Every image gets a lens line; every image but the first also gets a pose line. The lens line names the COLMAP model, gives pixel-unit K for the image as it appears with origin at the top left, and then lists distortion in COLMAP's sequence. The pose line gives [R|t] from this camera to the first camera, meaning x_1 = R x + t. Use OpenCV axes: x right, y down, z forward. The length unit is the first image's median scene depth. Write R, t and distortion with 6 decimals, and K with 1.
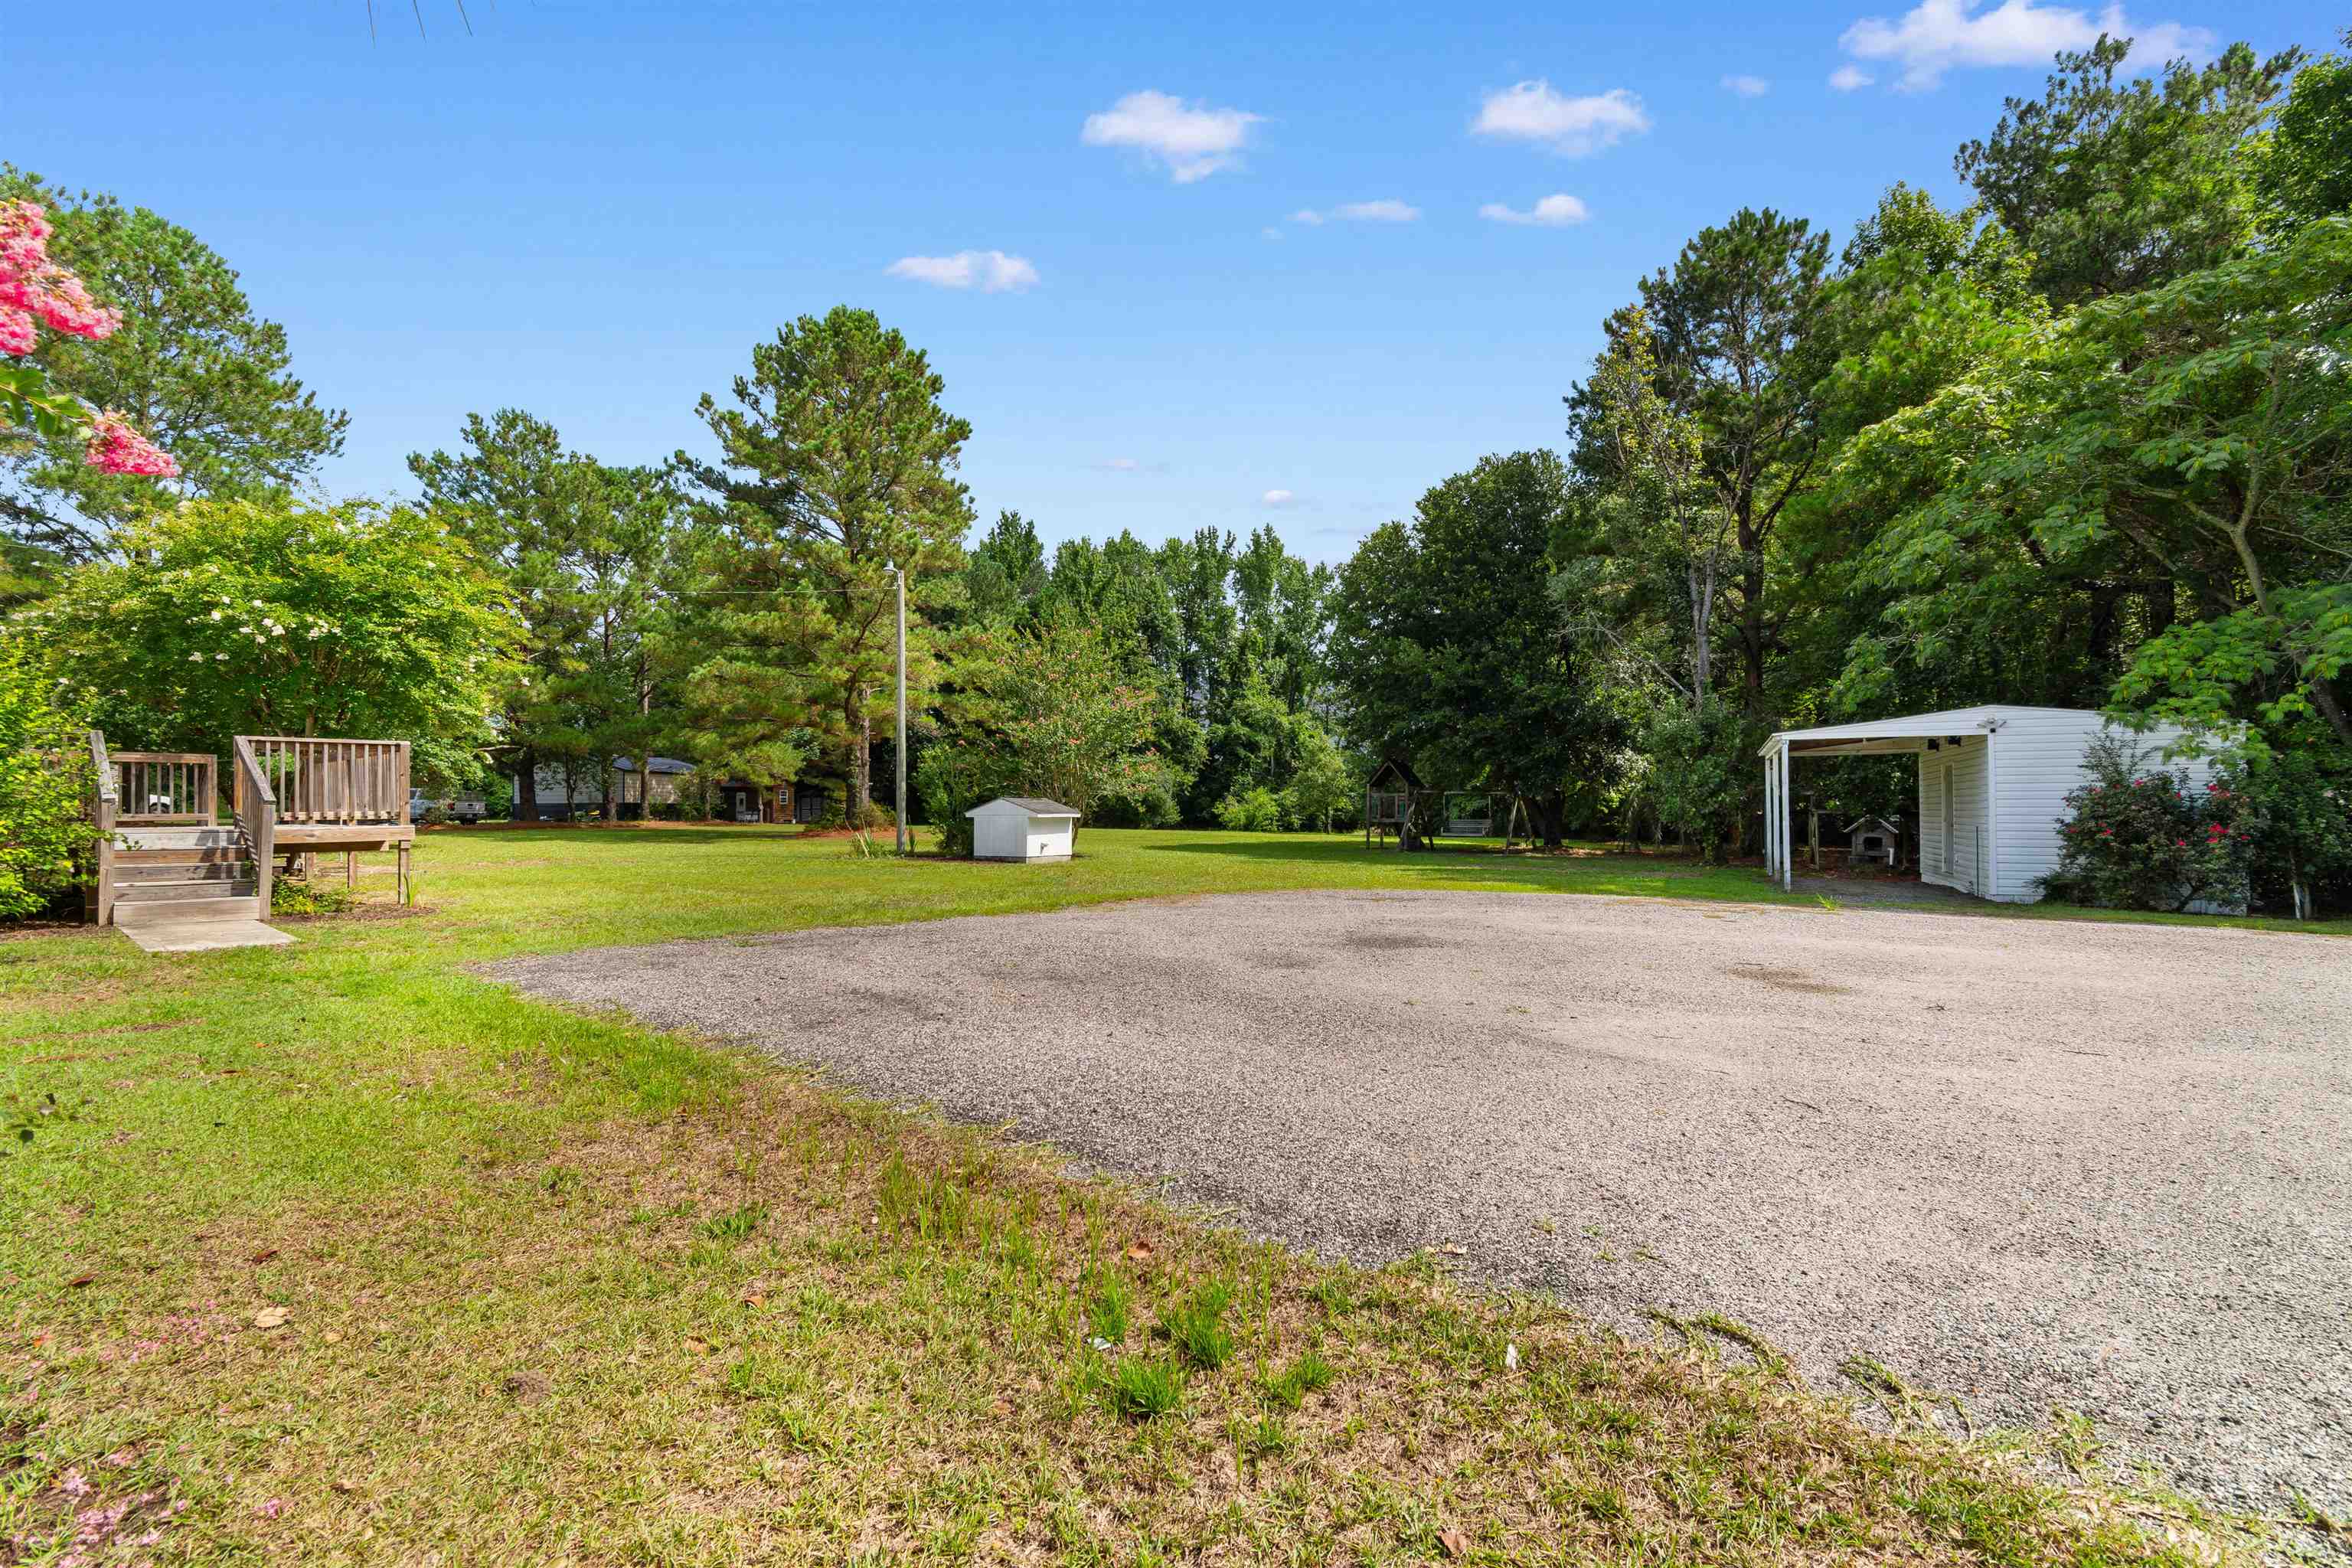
lens RADIAL K [[1031.2, 0, 1176.0], [0, 1031.2, 784.0], [0, 0, 1]] dist [0.002043, 0.000387]
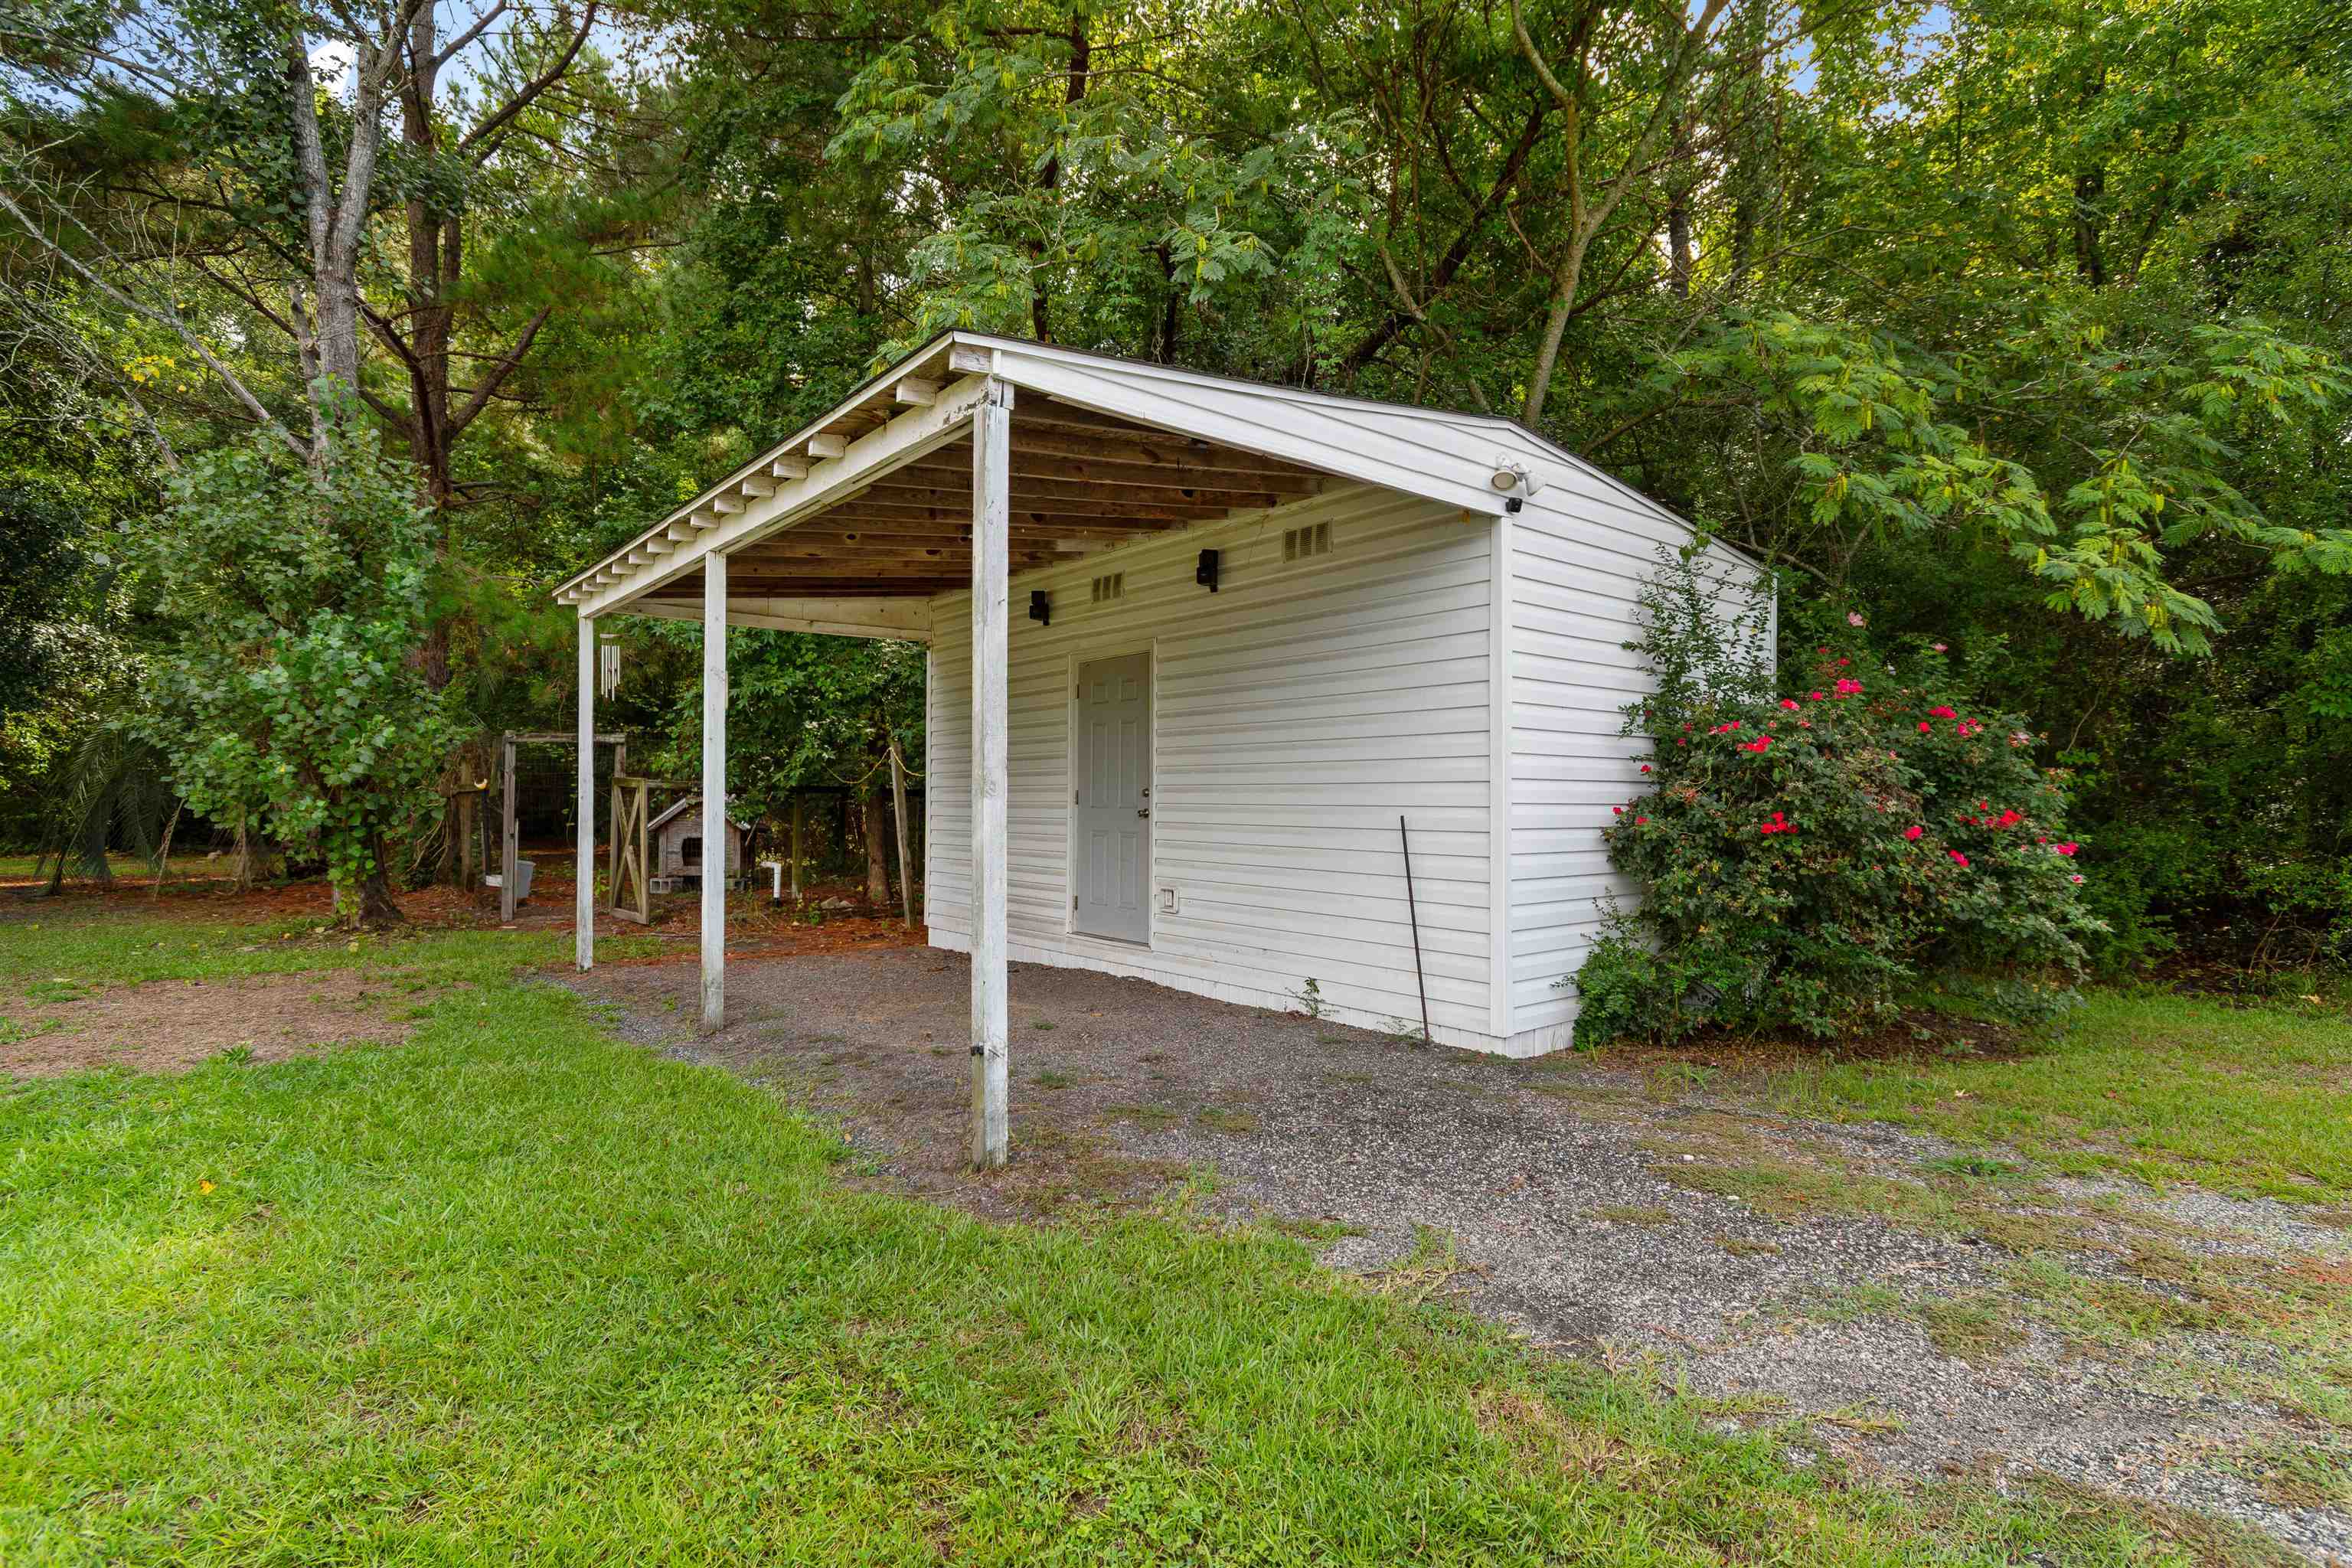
lens RADIAL K [[1167.2, 0, 1176.0], [0, 1167.2, 784.0], [0, 0, 1]] dist [-0.034988, 0.000072]
pose [[0.384418, 0.010579, 0.923098, 0.268092], [-0.029551, 0.999563, 0.000851, 0.021733], [-0.922686, -0.027606, 0.384563, 0.591069]]
